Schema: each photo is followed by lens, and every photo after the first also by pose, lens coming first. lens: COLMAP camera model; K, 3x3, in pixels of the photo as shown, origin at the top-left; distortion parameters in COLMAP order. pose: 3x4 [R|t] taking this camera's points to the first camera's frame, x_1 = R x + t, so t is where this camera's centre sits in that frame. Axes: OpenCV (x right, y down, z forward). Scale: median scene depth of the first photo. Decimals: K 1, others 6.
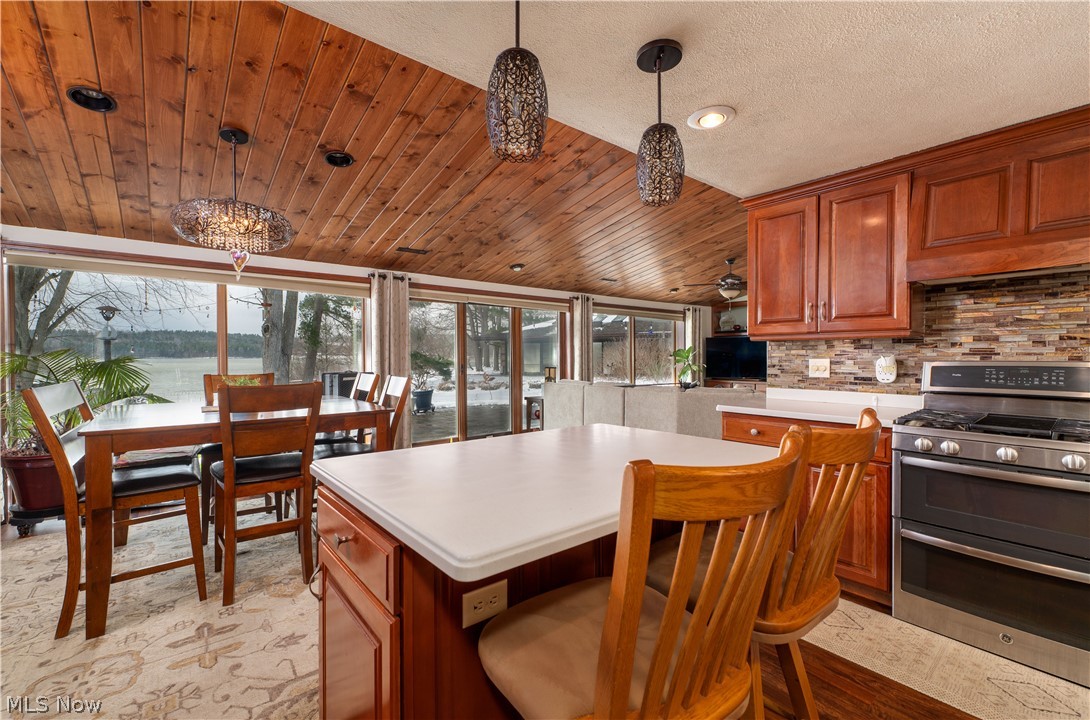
lens RADIAL K [[466.7, 0, 545.0], [0, 466.7, 360.0], [0, 0, 1]] dist [0.015283, 0.000029]
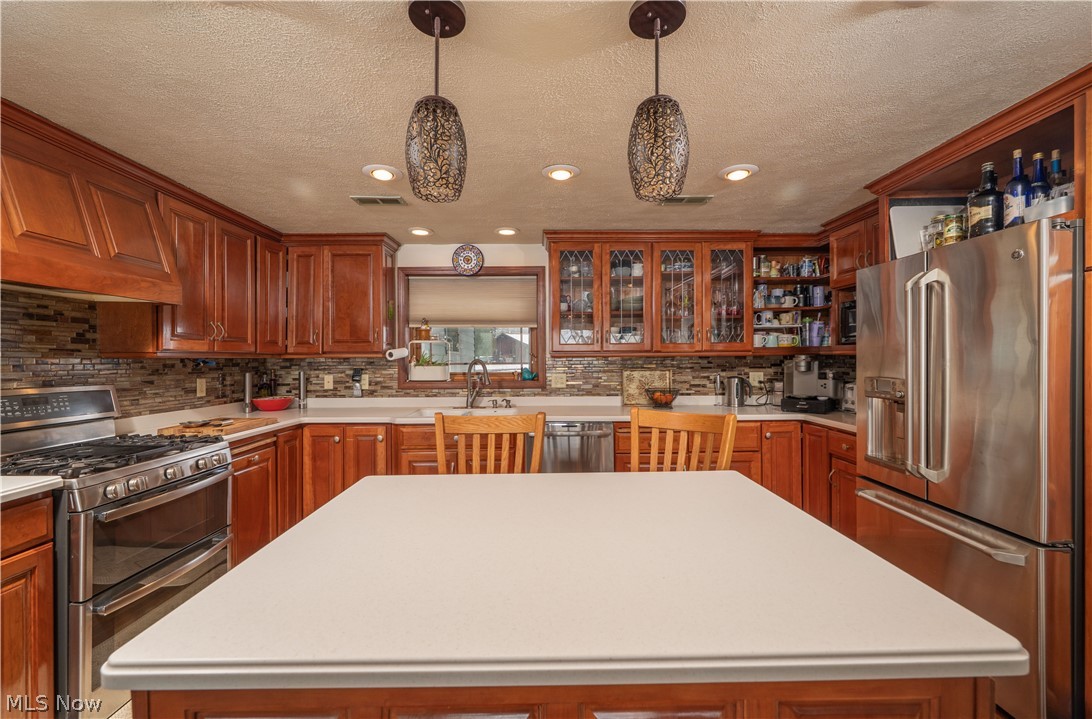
lens RADIAL K [[447.6, 0, 546.0], [0, 447.6, 359.5], [0, 0, 1]] dist [0.000383, 0.000154]
pose [[-0.775023, 0.004854, 0.631914, -0.207447], [0.012944, 0.999883, 0.008194, -0.035765], [-0.631800, 0.014530, -0.774995, 0.821777]]
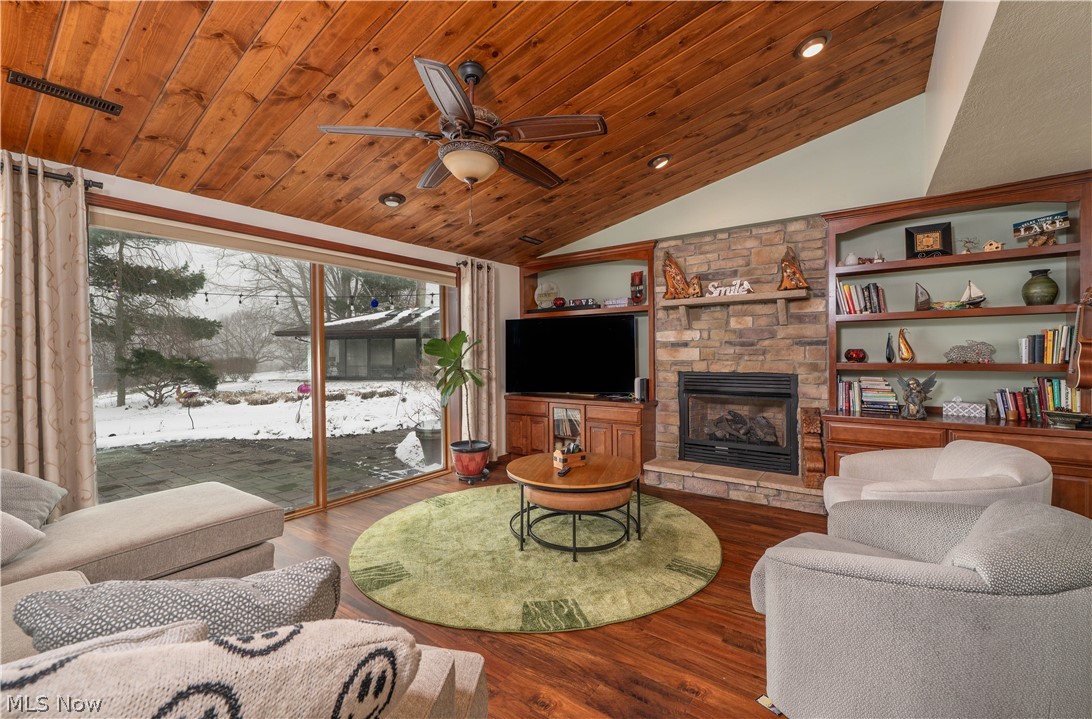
lens RADIAL K [[452.4, 0, 548.3], [0, 452.4, 357.1], [0, 0, 1]] dist [0.001647, 0.000031]
pose [[0.967528, -0.007595, 0.252650, 0.844708], [0.008520, 0.999960, -0.002566, -0.006445], [-0.252621, 0.004635, 0.967554, 1.543520]]
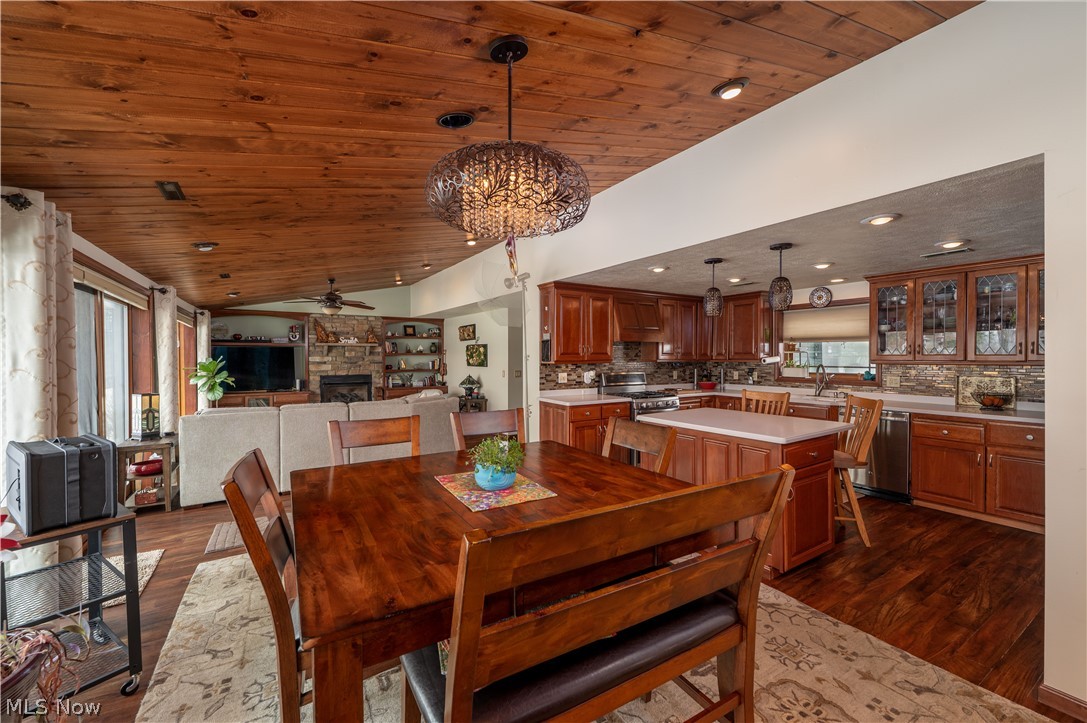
lens RADIAL K [[438.7, 0, 543.5], [0, 438.7, 361.5], [0, 0, 1]] dist [0.000114, -0.000144]
pose [[0.134340, -0.011058, 0.990874, -1.244991], [0.010883, 0.999894, 0.009683, -0.070914], [-0.990876, 0.009483, 0.134446, 0.889989]]
